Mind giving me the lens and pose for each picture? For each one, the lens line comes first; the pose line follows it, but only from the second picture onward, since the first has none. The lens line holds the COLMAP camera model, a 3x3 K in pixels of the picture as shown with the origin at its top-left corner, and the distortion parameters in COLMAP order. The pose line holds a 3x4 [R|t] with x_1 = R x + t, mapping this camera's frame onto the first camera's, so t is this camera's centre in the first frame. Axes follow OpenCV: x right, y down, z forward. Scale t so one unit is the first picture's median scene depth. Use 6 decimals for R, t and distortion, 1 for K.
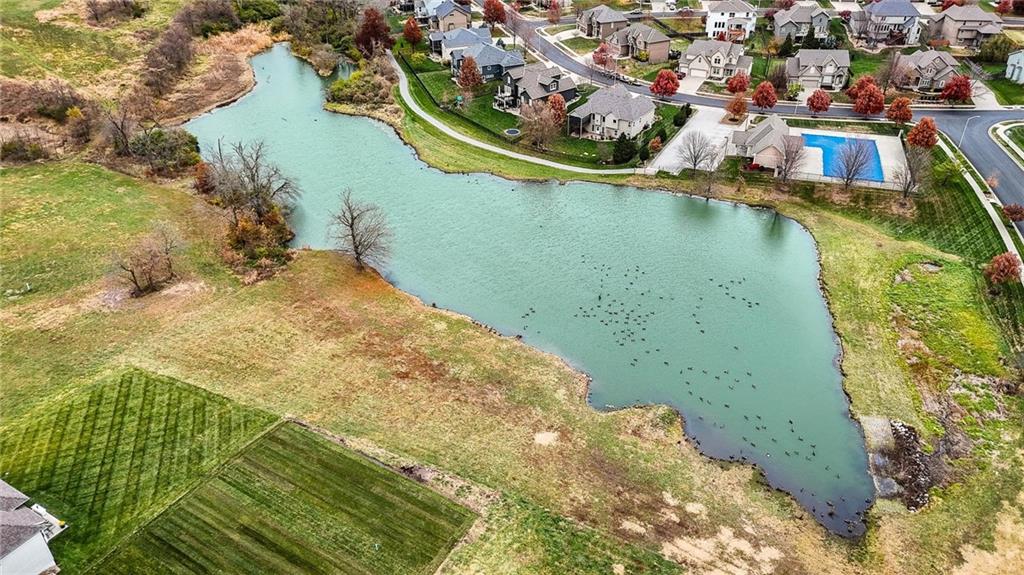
lens RADIAL K [[751.9, 0, 515.1], [0, 751.9, 286.9], [0, 0, 1]] dist [0.073691, -0.068165]
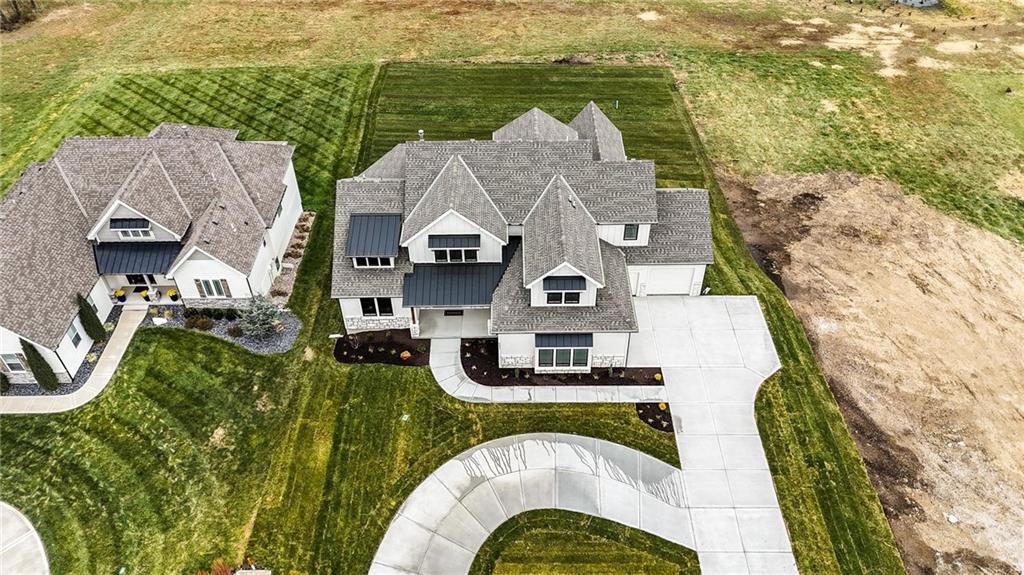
lens RADIAL K [[769.1, 0, 515.3], [0, 769.1, 286.5], [0, 0, 1]] dist [0.068921, -0.058326]
pose [[0.857819, -0.344687, 0.381232, -0.435224], [0.275860, 0.934652, 0.224336, 0.189016], [-0.433645, -0.087272, 0.896847, 0.136143]]
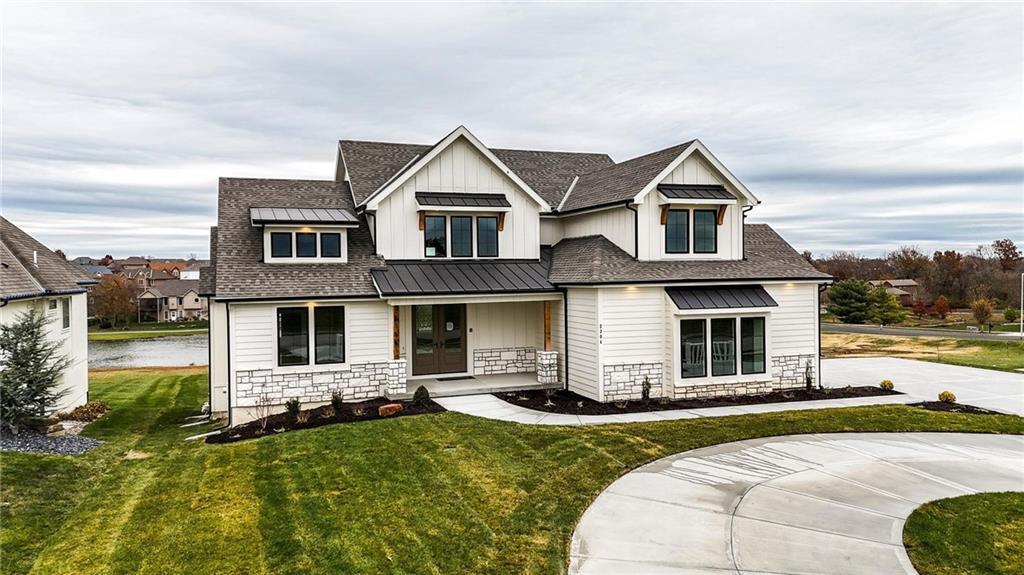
lens RADIAL K [[752.9, 0, 515.0], [0, 752.9, 286.2], [0, 0, 1]] dist [0.085603, -0.089155]
pose [[0.639613, -0.013845, 0.768573, -0.455107], [0.417234, 0.845991, -0.331986, 0.319032], [-0.645609, 0.533017, 0.546884, 0.350319]]
